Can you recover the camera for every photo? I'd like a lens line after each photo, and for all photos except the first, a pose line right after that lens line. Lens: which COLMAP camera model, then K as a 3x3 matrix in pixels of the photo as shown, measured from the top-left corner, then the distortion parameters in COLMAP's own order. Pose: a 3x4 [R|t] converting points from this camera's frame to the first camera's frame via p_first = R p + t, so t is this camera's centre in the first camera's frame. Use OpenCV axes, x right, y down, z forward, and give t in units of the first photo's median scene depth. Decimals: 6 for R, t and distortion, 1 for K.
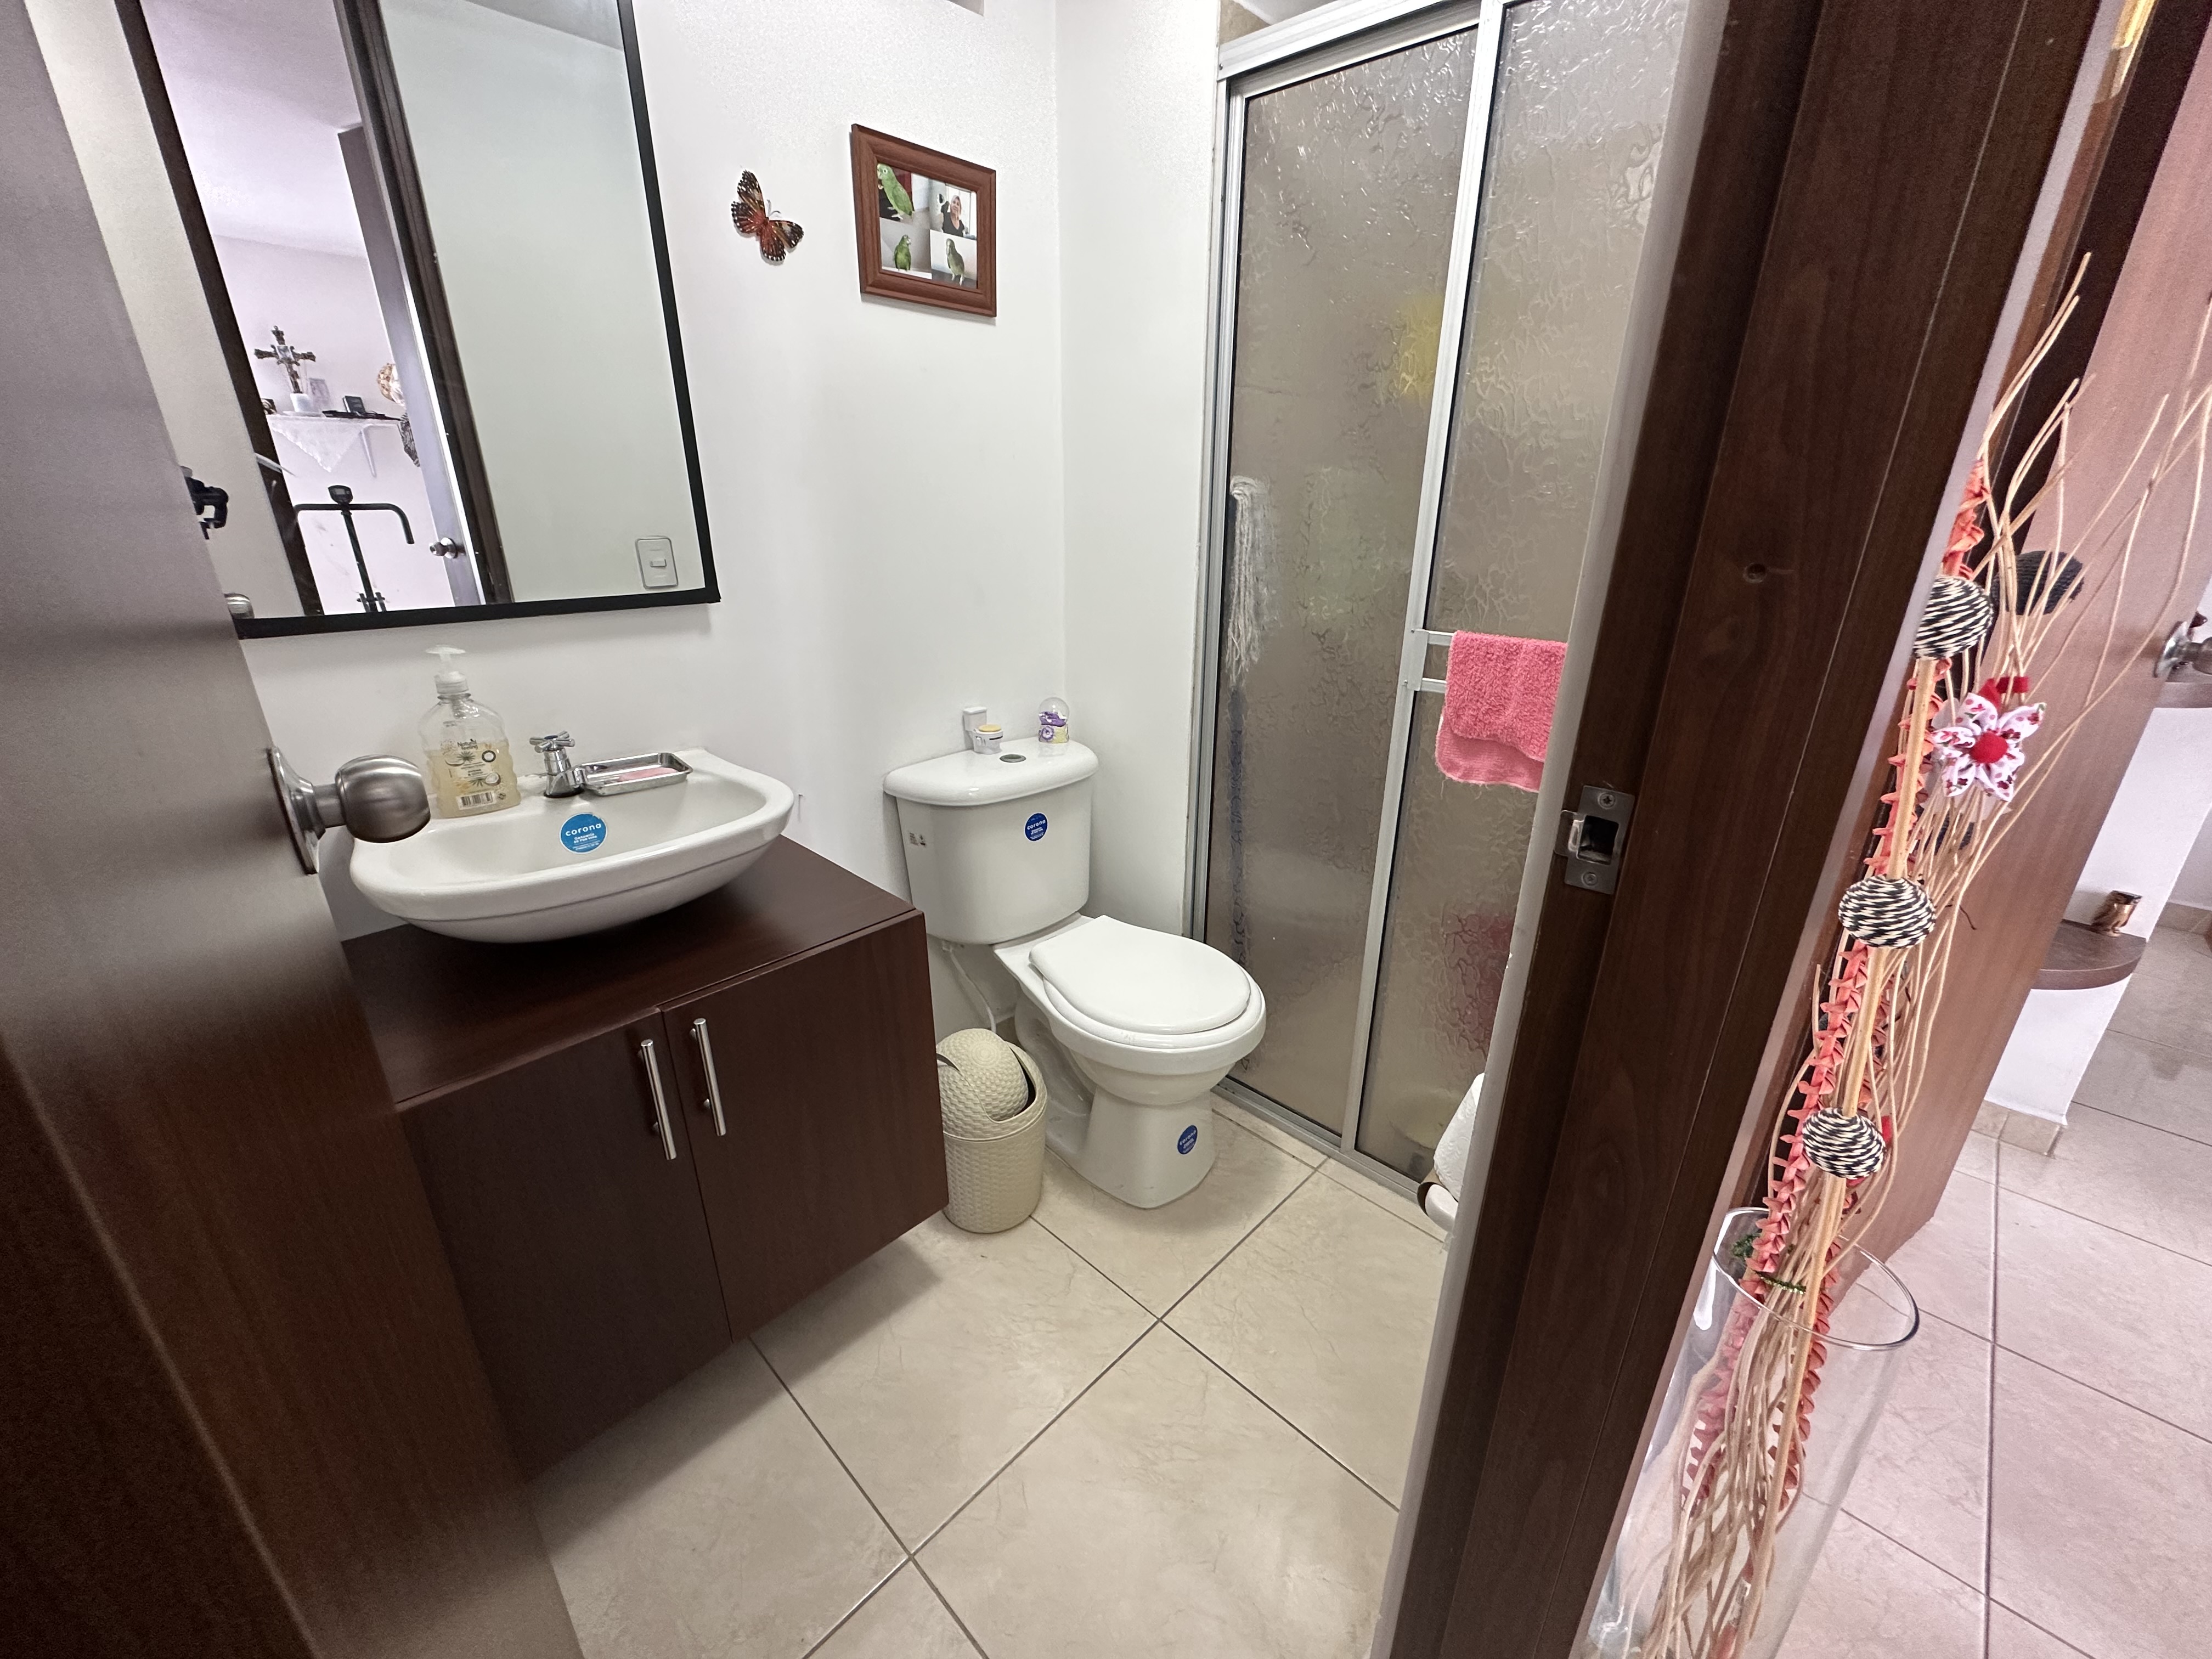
lens RADIAL K [[892.1, 0, 1109.3], [0, 892.1, 828.5], [0, 0, 1]] dist [-0.004155, 0.000371]
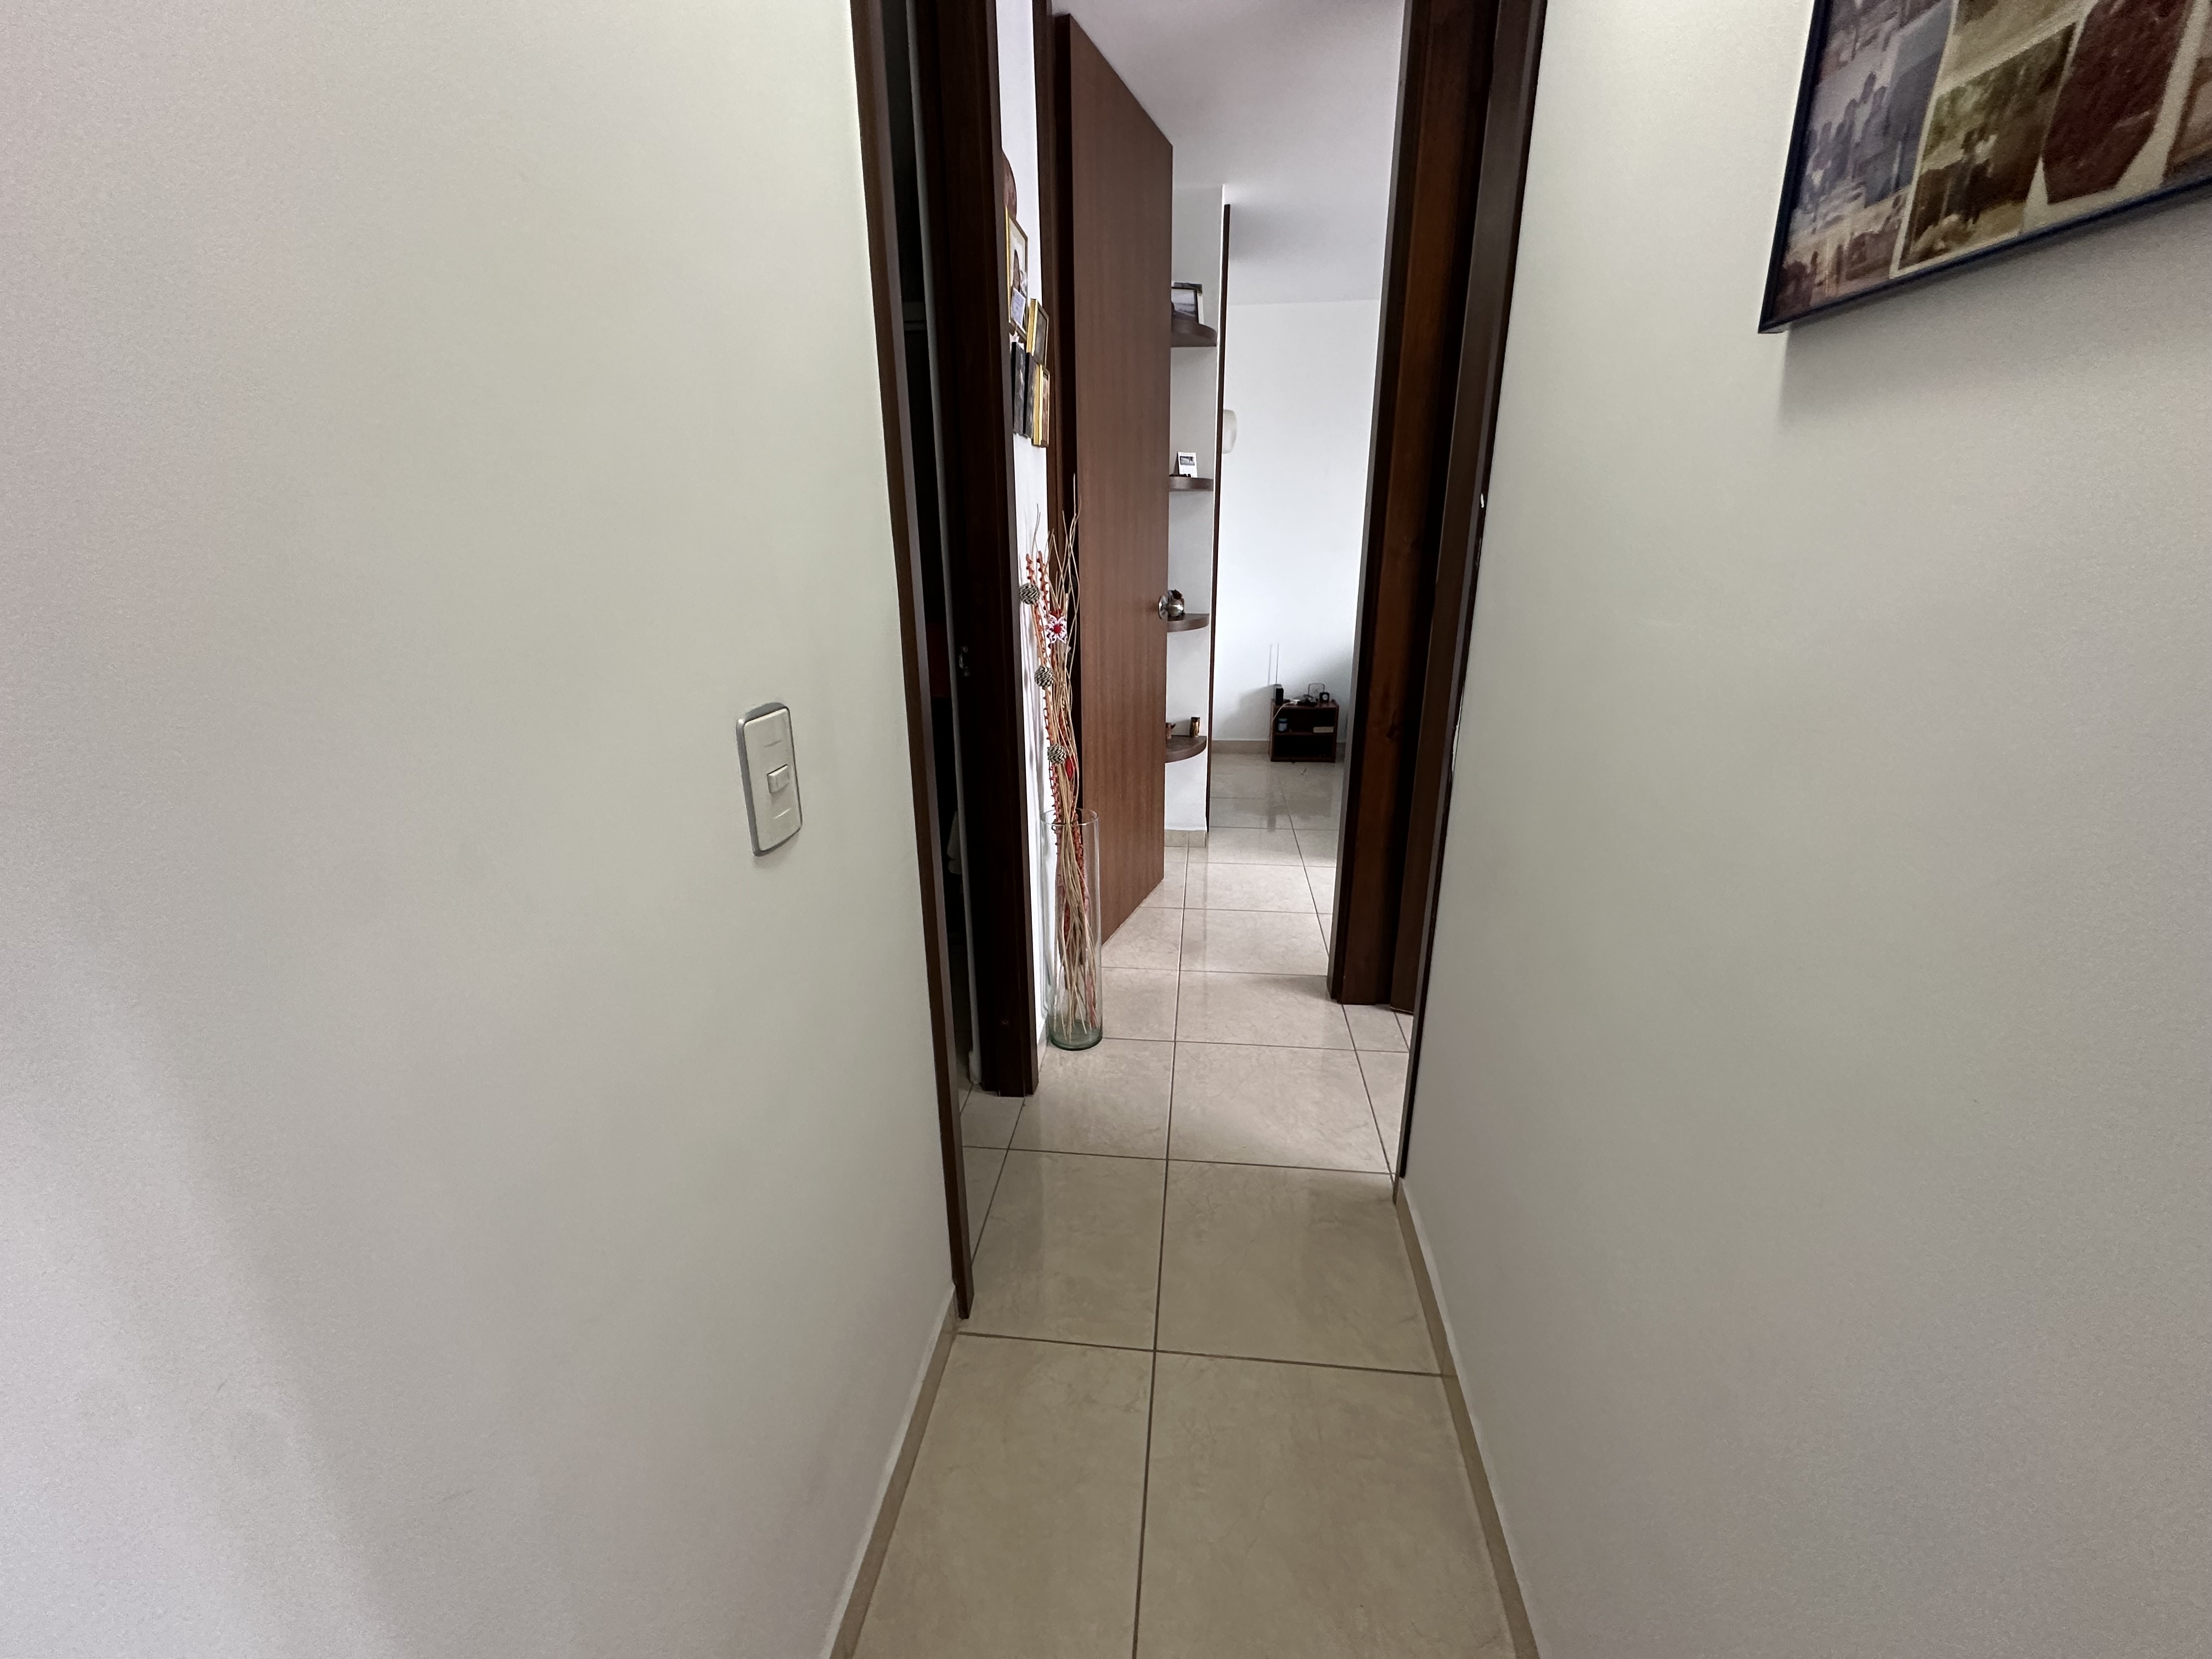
lens RADIAL K [[892.1, 0, 1105.2], [0, 892.1, 825.3], [0, 0, 1]] dist [-0.004155, 0.000371]
pose [[0.793963, -0.206167, 0.571942, -0.500142], [0.230908, 0.972512, 0.030016, 0.280966], [-0.562409, 0.108234, 0.819745, -0.907313]]
